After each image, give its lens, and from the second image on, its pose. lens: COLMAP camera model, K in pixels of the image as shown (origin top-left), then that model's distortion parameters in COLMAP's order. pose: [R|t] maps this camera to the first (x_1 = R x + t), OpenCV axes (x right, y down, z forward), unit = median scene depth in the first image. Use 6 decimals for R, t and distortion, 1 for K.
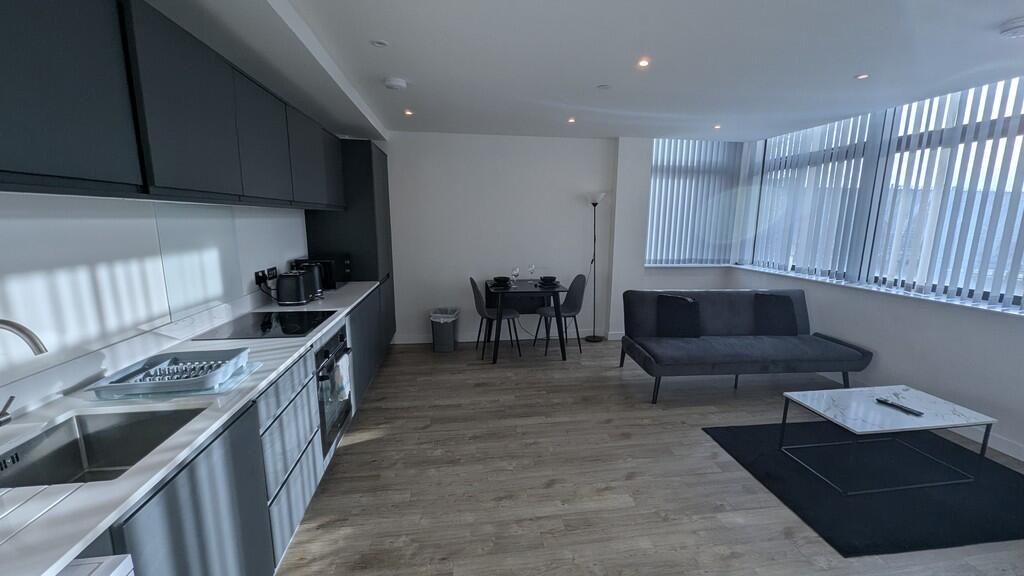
lens RADIAL K [[402.6, 0, 511.6], [0, 402.6, 294.3], [0, 0, 1]] dist [-0.001667, 0.001186]
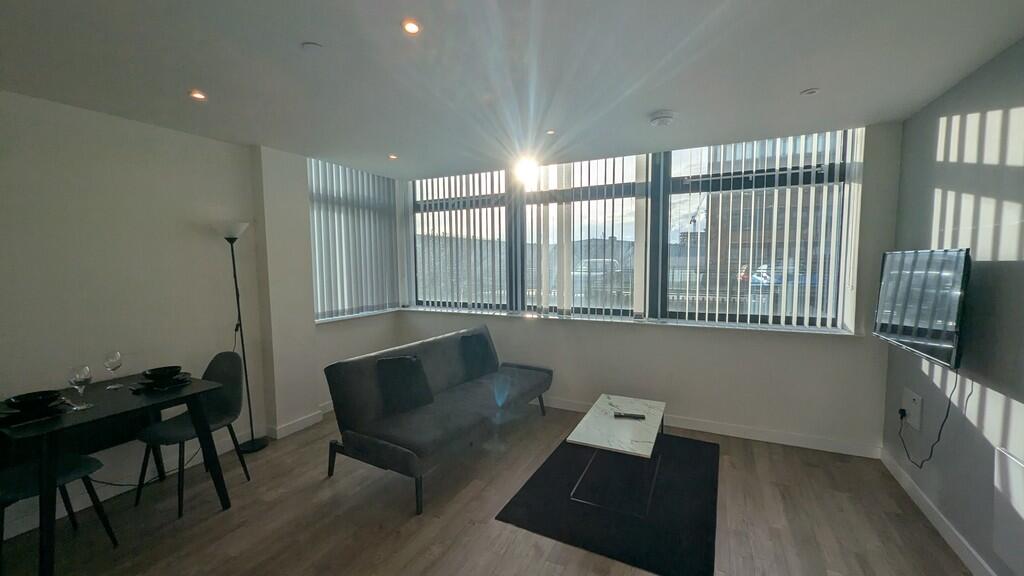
lens RADIAL K [[402.6, 0, 520.2], [0, 402.6, 293.2], [0, 0, 1]] dist [-0.001667, 0.001186]
pose [[0.564656, -0.079287, 0.821509, -0.084139], [0.167132, 0.985737, -0.019740, -0.059176], [-0.808226, 0.148447, 0.569854, 0.327196]]
